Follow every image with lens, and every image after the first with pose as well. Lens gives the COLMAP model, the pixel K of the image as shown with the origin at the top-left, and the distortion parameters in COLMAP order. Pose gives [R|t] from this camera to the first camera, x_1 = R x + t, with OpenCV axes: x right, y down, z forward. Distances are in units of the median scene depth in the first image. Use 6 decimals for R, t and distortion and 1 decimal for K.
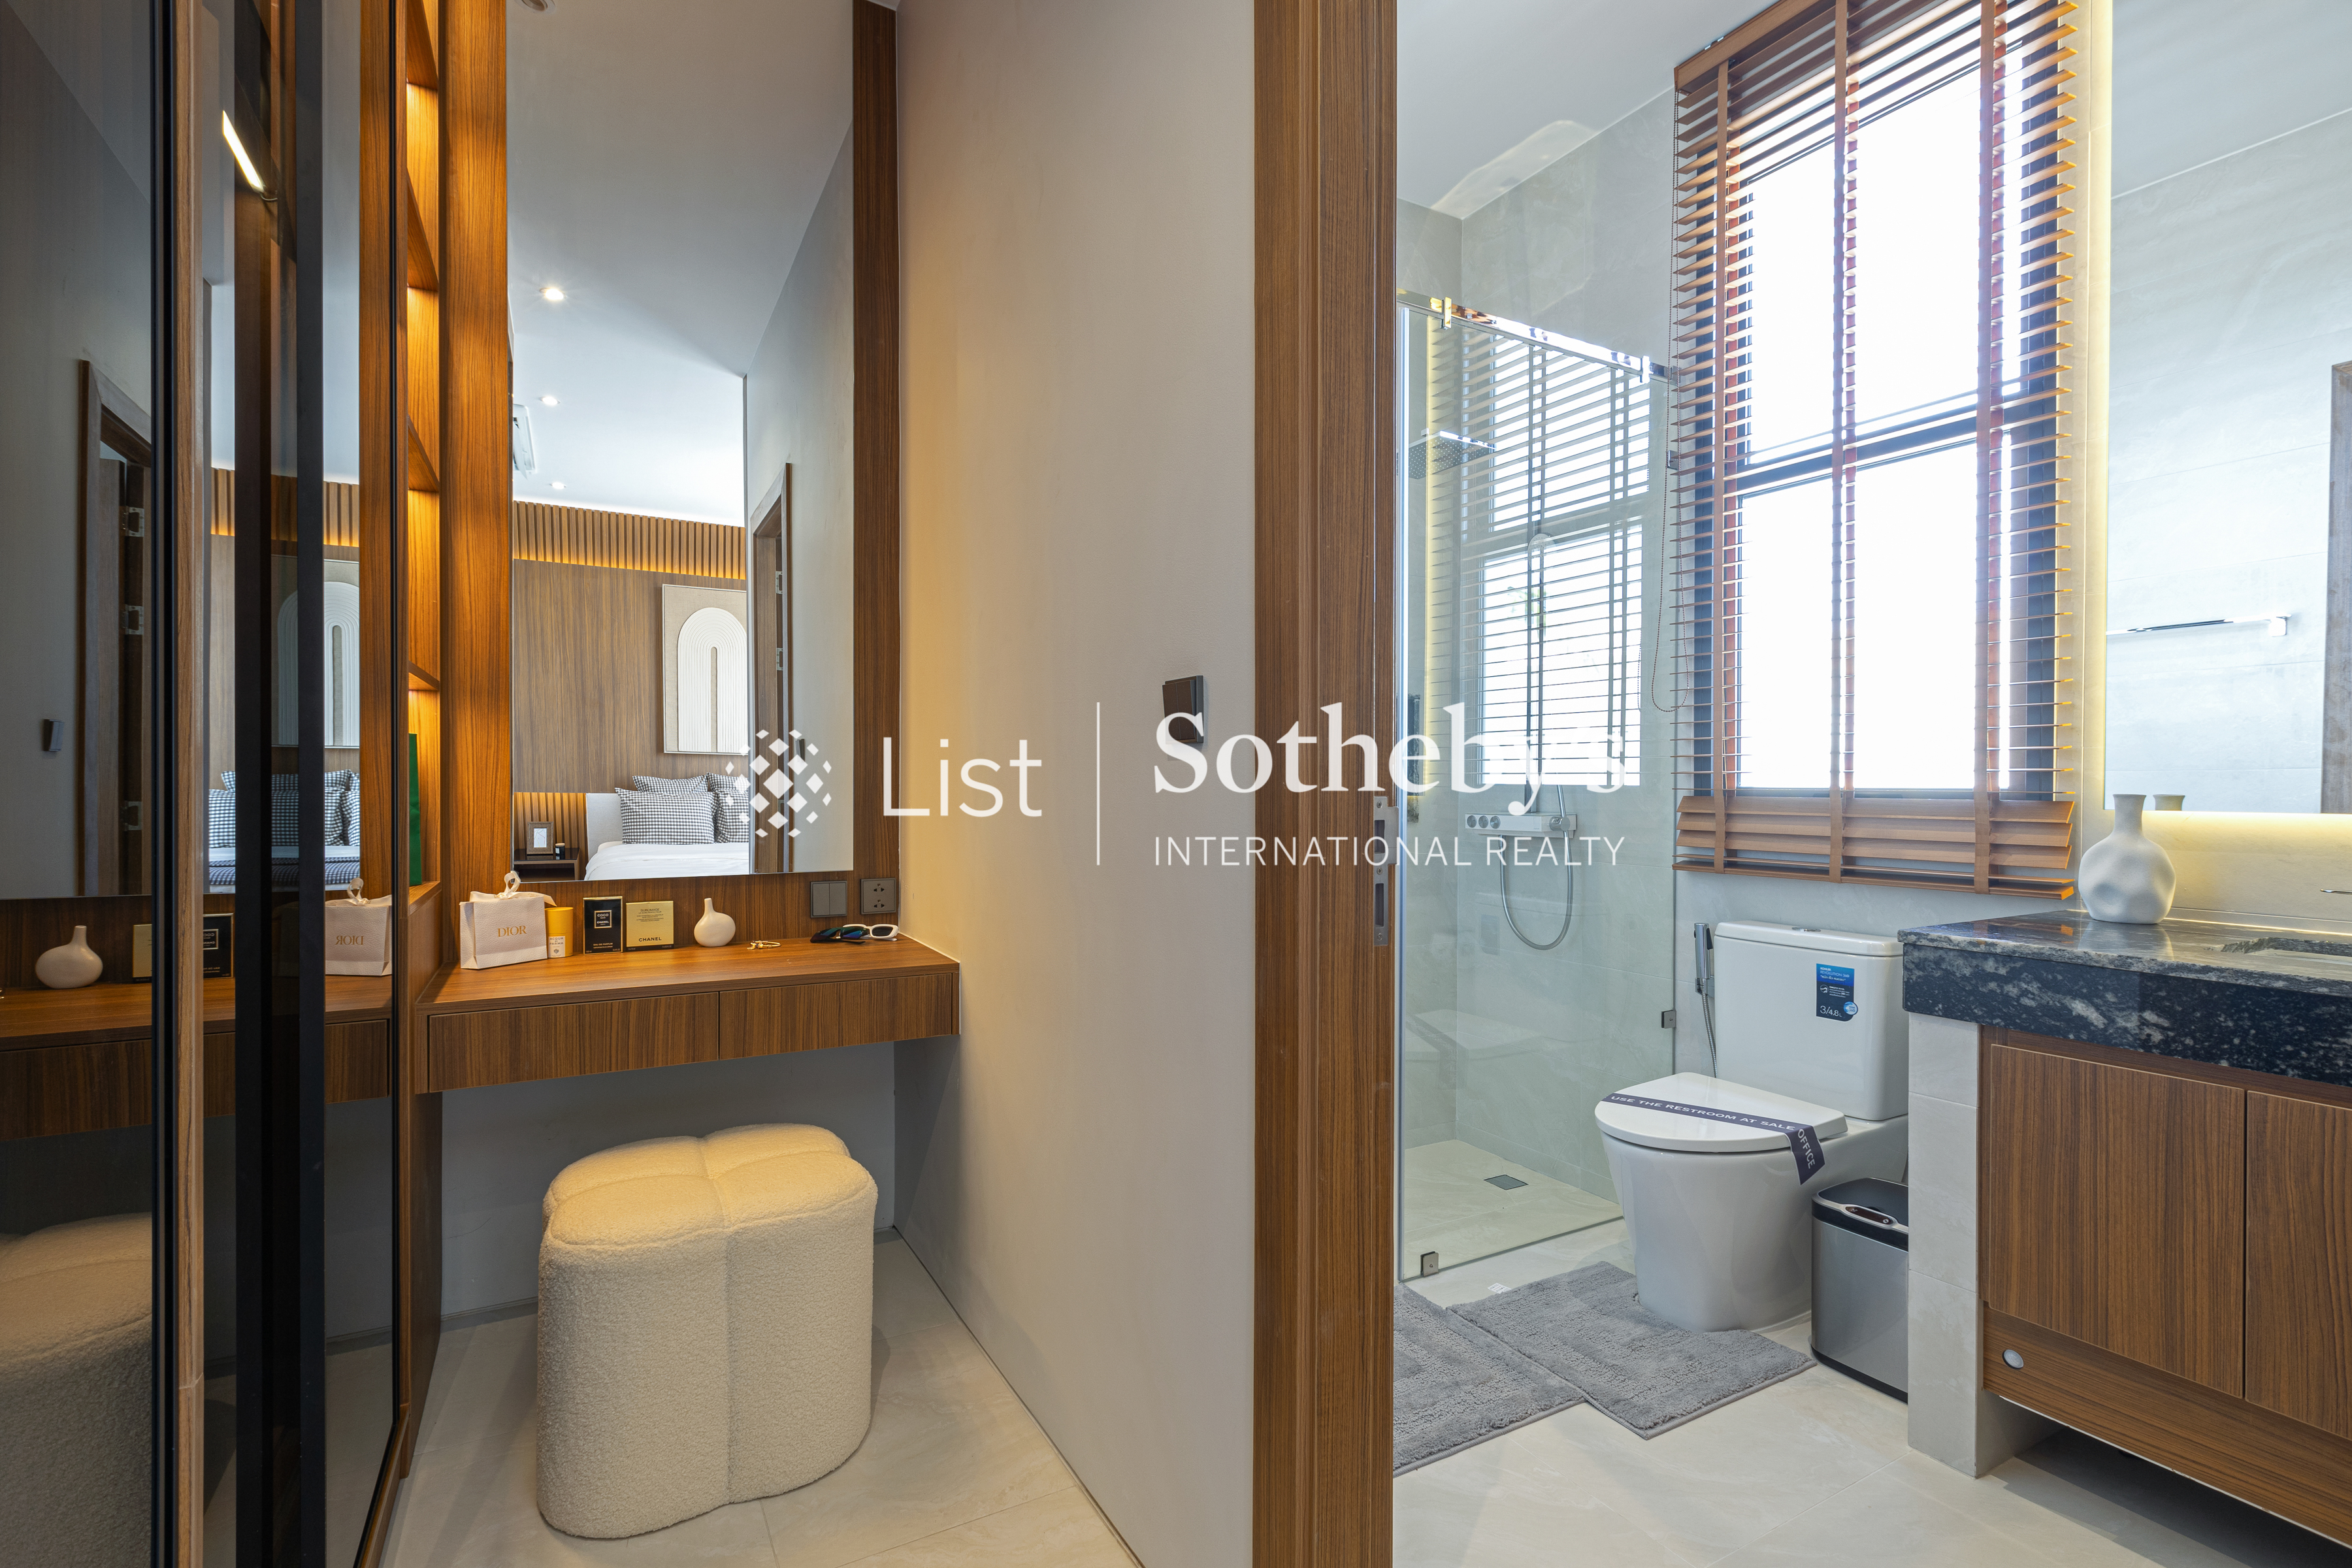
lens RADIAL K [[1051.1, 0, 1161.9], [0, 1051.1, 787.8], [0, 0, 1]] dist [0.010349, -0.003642]
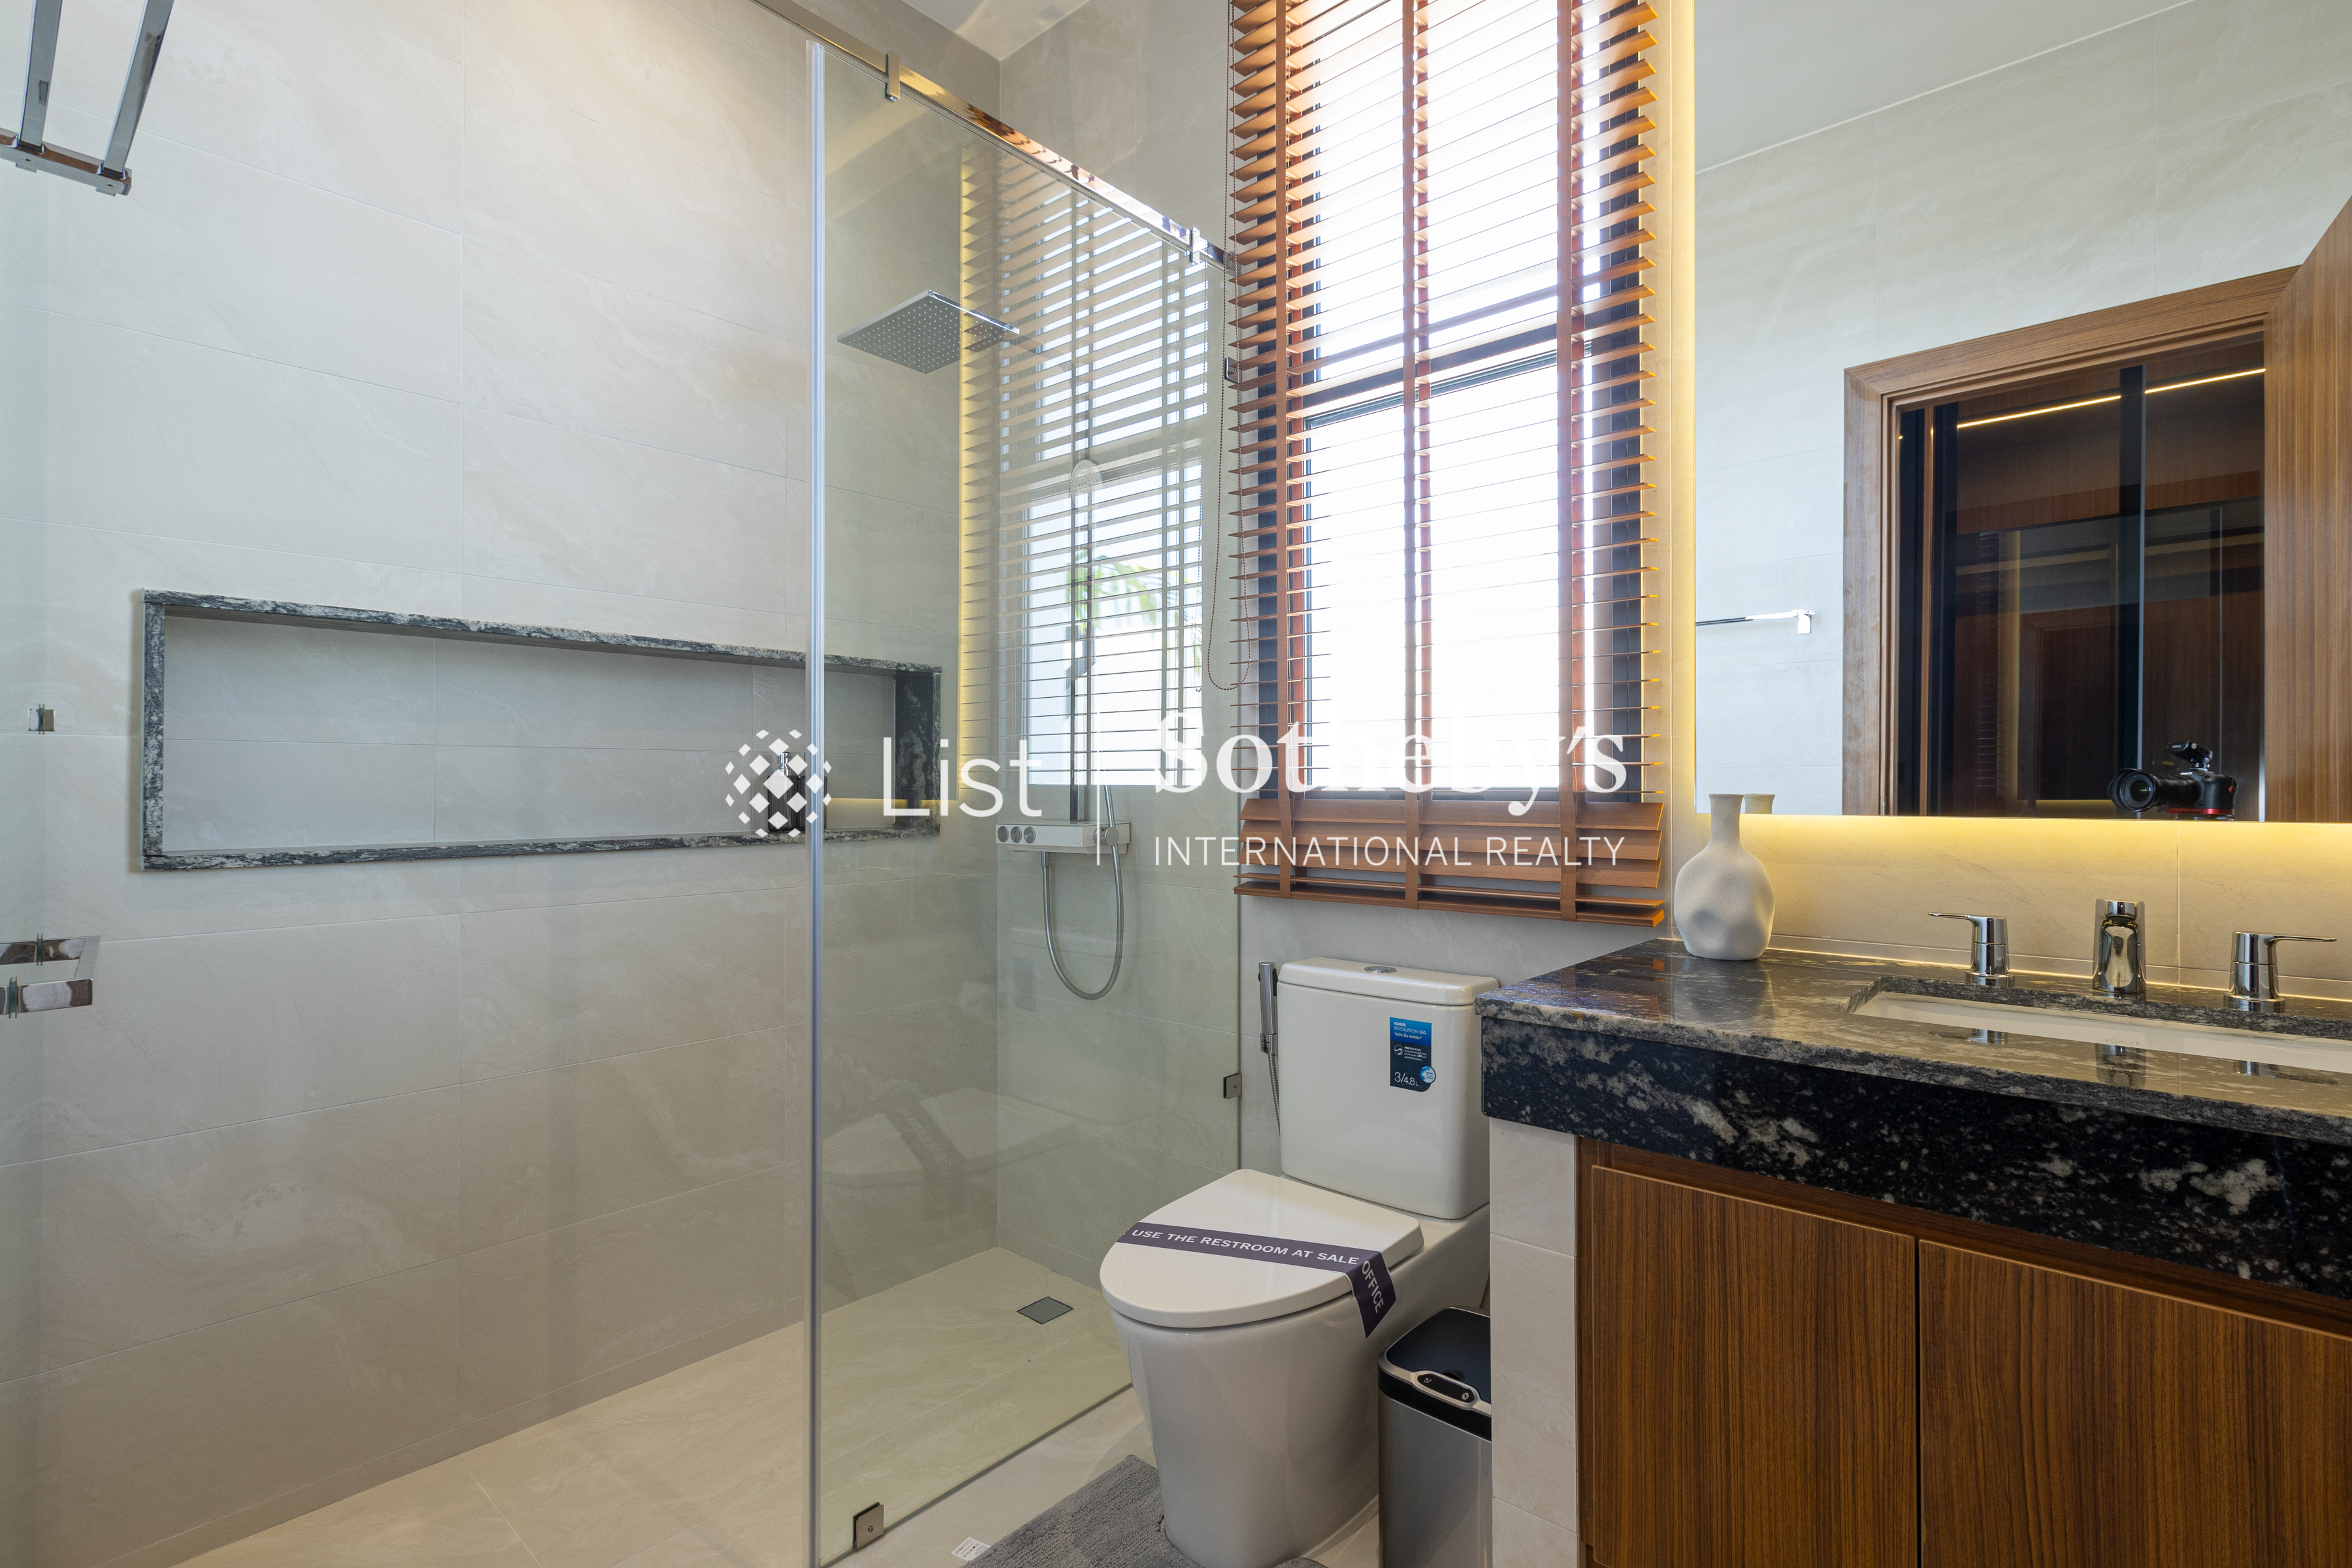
lens RADIAL K [[1051.1, 0, 1191.6], [0, 1051.1, 770.4], [0, 0, 1]] dist [0.010349, -0.003642]
pose [[0.945149, 0.002245, 0.326631, 0.250233], [0.003941, 0.999825, -0.018277, 0.001230], [-0.326615, 0.018562, 0.944975, 0.343278]]
